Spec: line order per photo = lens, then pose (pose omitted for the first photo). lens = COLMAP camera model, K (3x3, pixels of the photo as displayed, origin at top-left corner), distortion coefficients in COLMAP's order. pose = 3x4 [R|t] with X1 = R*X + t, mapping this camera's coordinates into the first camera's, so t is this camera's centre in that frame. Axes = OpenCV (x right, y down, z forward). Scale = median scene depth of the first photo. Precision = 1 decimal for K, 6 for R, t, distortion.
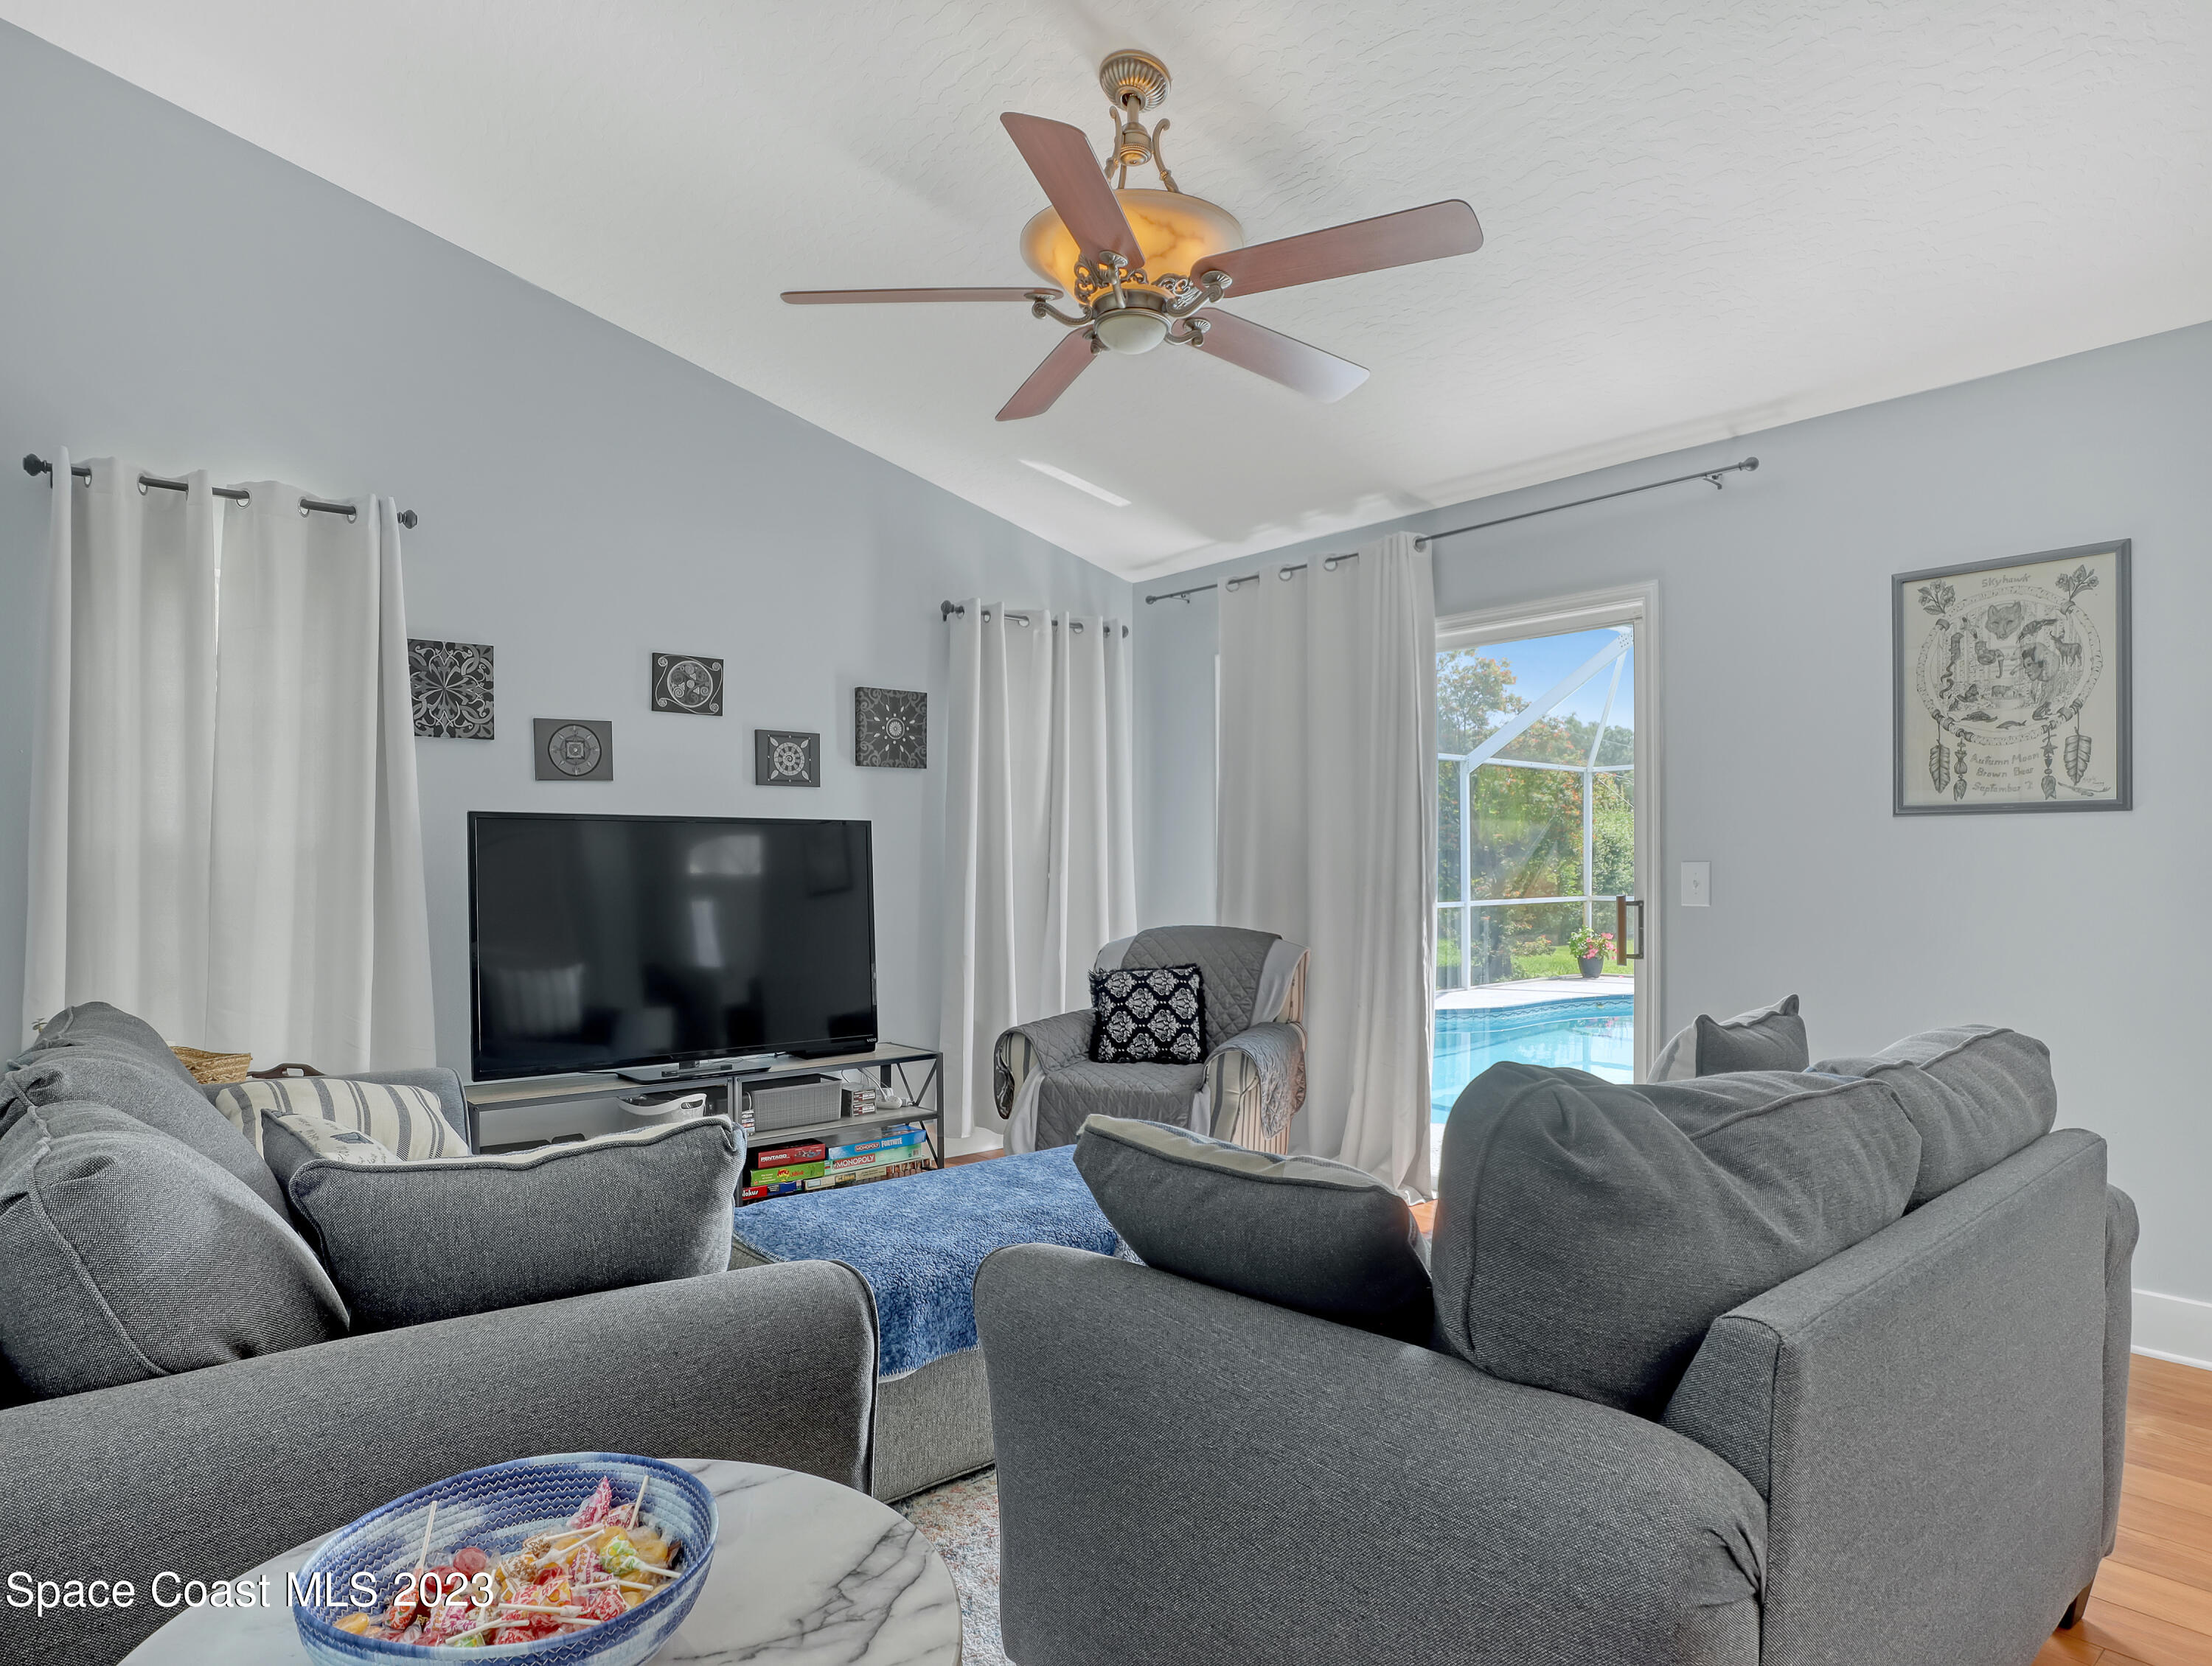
lens RADIAL K [[1296.9, 0, 1106.0], [0, 1296.9, 833.0], [0, 0, 1]] dist [-0.046085, 0.021759]
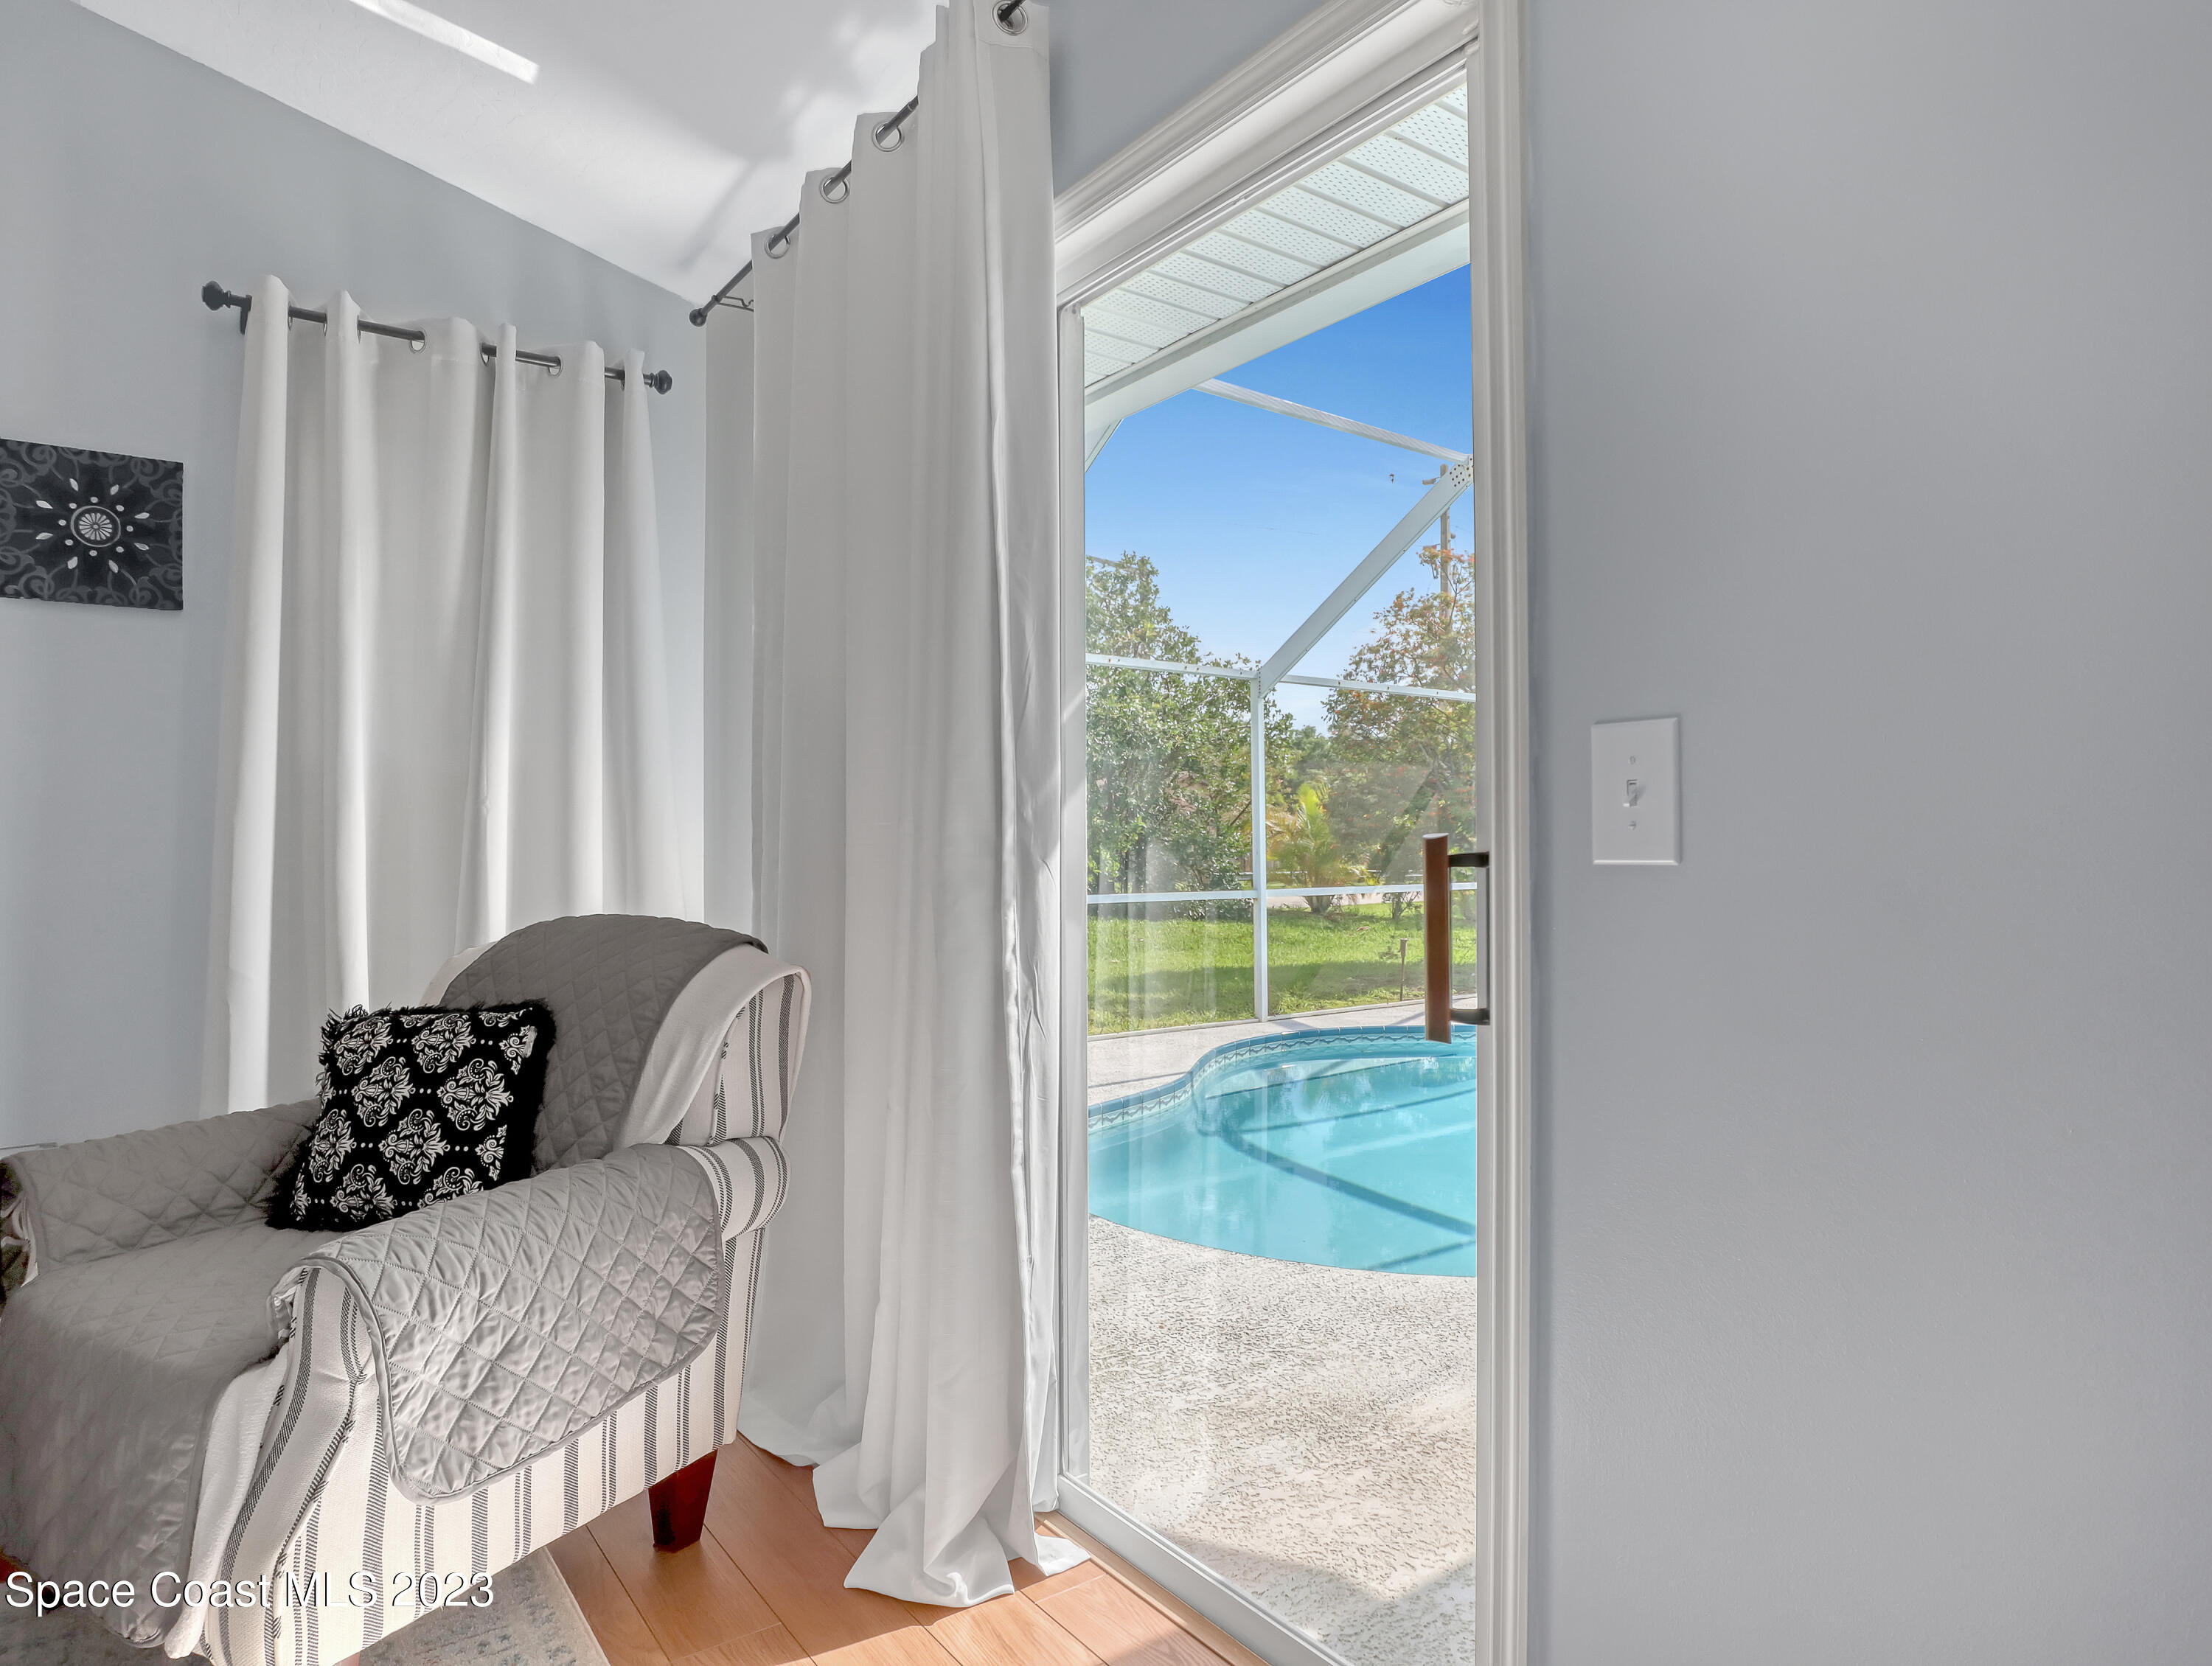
lens RADIAL K [[1296.9, 0, 1106.0], [0, 1296.9, 833.0], [0, 0, 1]] dist [-0.046085, 0.021759]
pose [[0.997180, 0.000248, -0.075042, 0.297122], [0.000447, 0.999957, 0.009234, 0.039135], [0.075041, -0.009241, 0.997138, 0.575322]]
